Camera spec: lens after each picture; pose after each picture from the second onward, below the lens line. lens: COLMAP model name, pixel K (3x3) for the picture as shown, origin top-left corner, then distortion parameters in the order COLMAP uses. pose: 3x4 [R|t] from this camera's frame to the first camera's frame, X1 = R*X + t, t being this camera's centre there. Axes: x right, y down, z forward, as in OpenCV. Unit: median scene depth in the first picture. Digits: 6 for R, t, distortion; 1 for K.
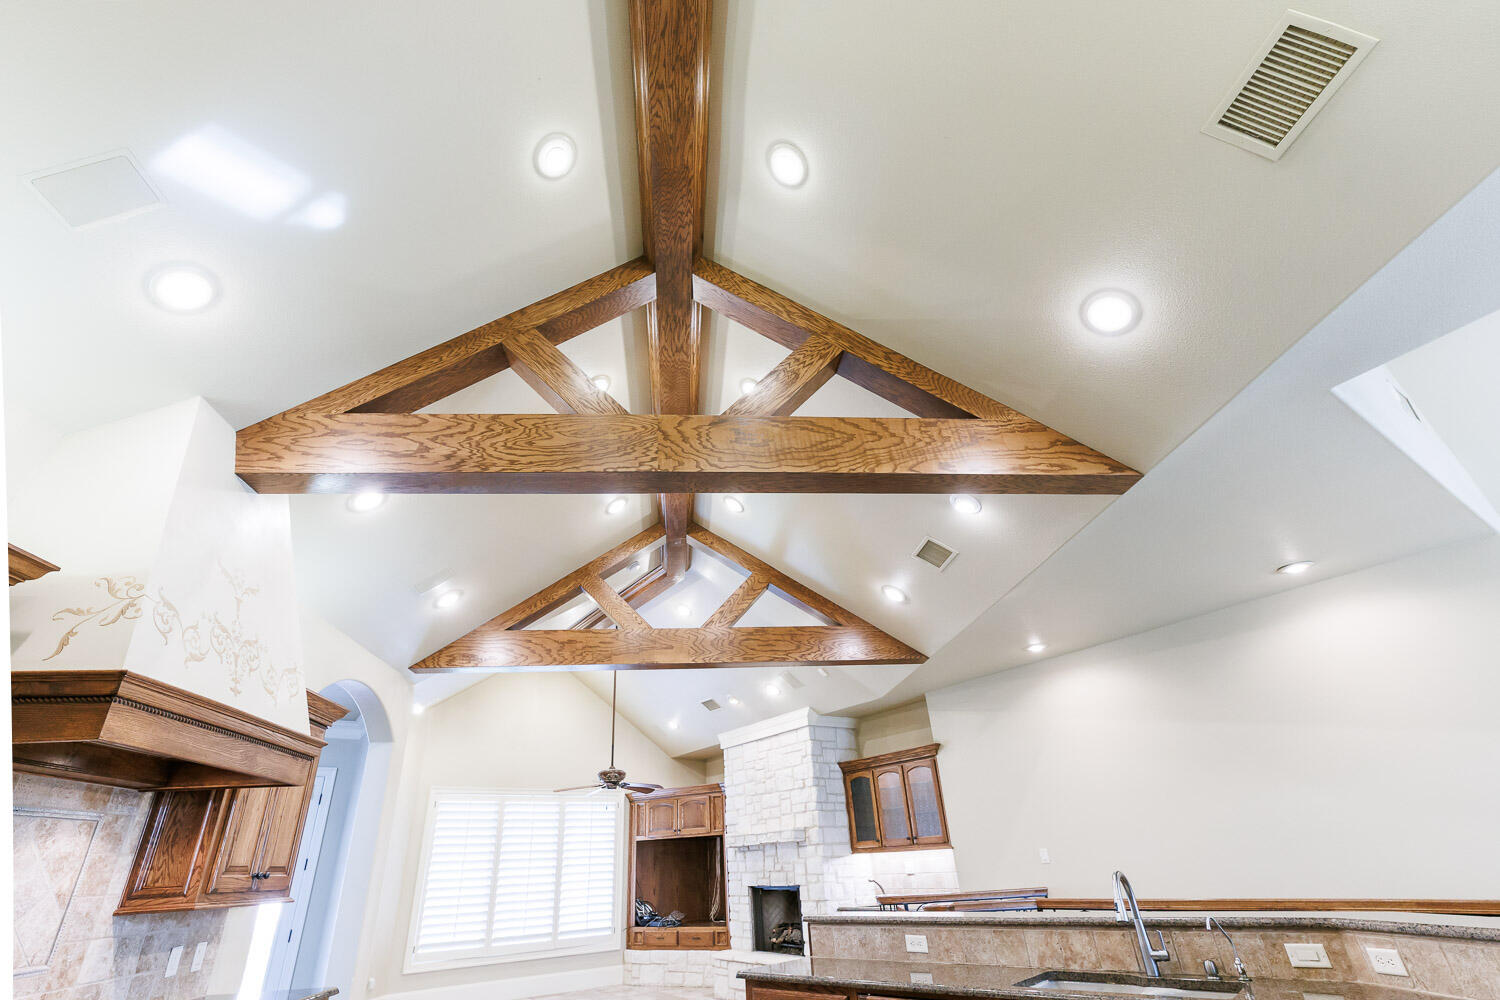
lens RADIAL K [[683.6, 0, 737.4], [0, 683.6, 513.3], [0, 0, 1]] dist [-0.003100, 0.005046]
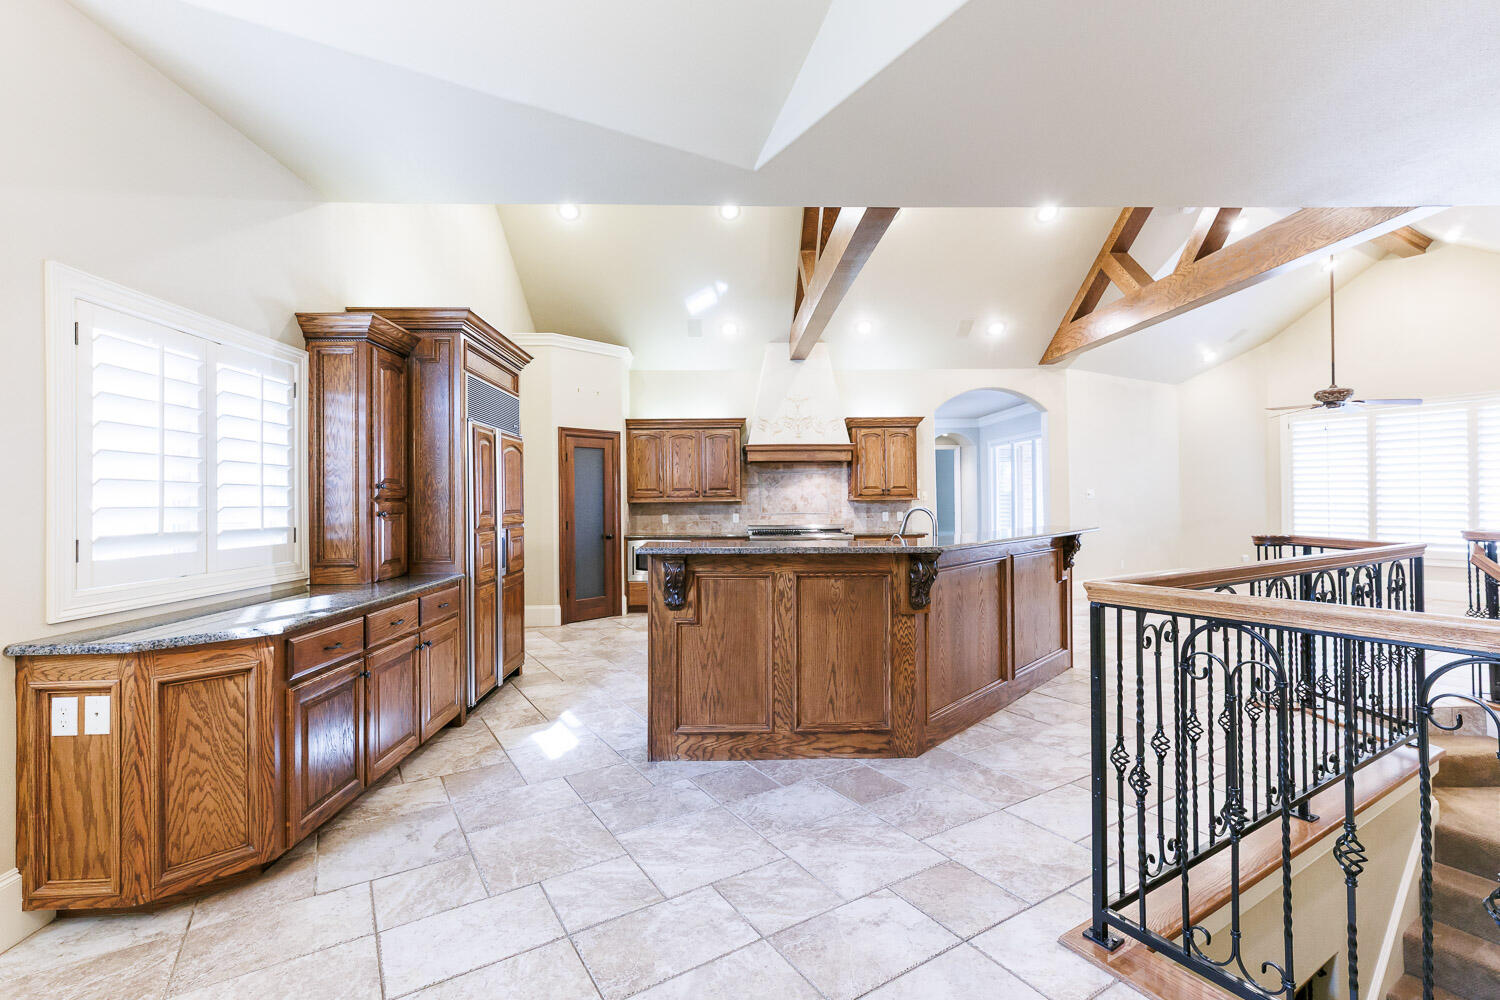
lens RADIAL K [[671.3, 0, 750.0], [0, 671.3, 500.0], [0, 0, 1]] dist [0.000489, 0.005577]
pose [[-0.042467, 0.038578, -0.998353, 0.772517], [0.471677, 0.881660, 0.014005, 0.126068], [0.880748, -0.470305, -0.055638, 0.291831]]
